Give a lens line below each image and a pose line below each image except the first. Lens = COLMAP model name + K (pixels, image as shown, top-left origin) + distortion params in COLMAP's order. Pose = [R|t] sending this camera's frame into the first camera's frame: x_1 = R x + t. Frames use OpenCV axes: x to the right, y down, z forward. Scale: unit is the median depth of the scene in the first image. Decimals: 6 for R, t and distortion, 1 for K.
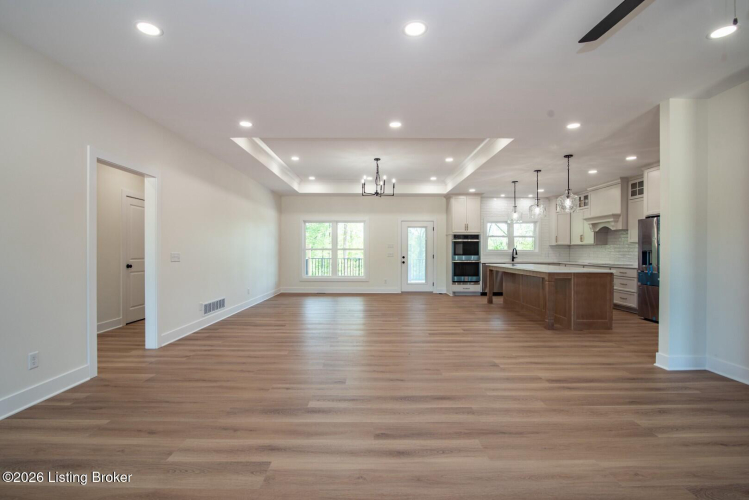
lens RADIAL K [[346.7, 0, 375.9], [0, 346.7, 252.0], [0, 0, 1]] dist [-0.018372, 0.000179]
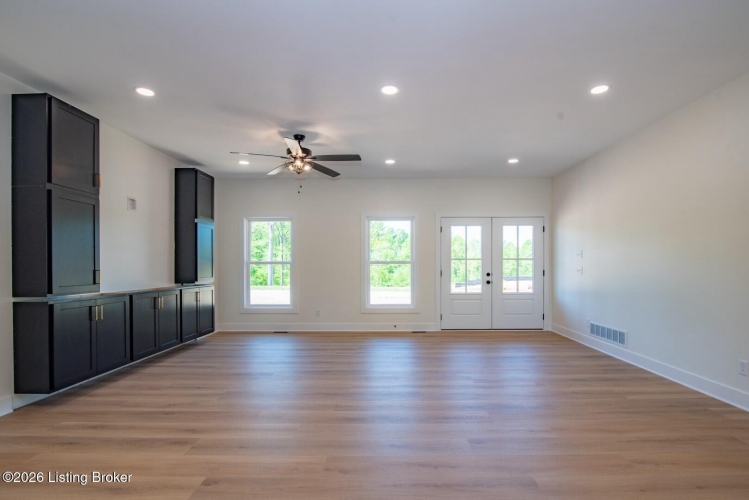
lens RADIAL K [[349.5, 0, 385.8], [0, 349.5, 266.6], [0, 0, 1]] dist [-0.018720, -0.000149]
pose [[-0.999820, 0.000002, 0.018956, 0.031042], [0.000099, 0.999987, 0.005096, -0.001170], [-0.018955, 0.005097, -0.999807, 0.696434]]
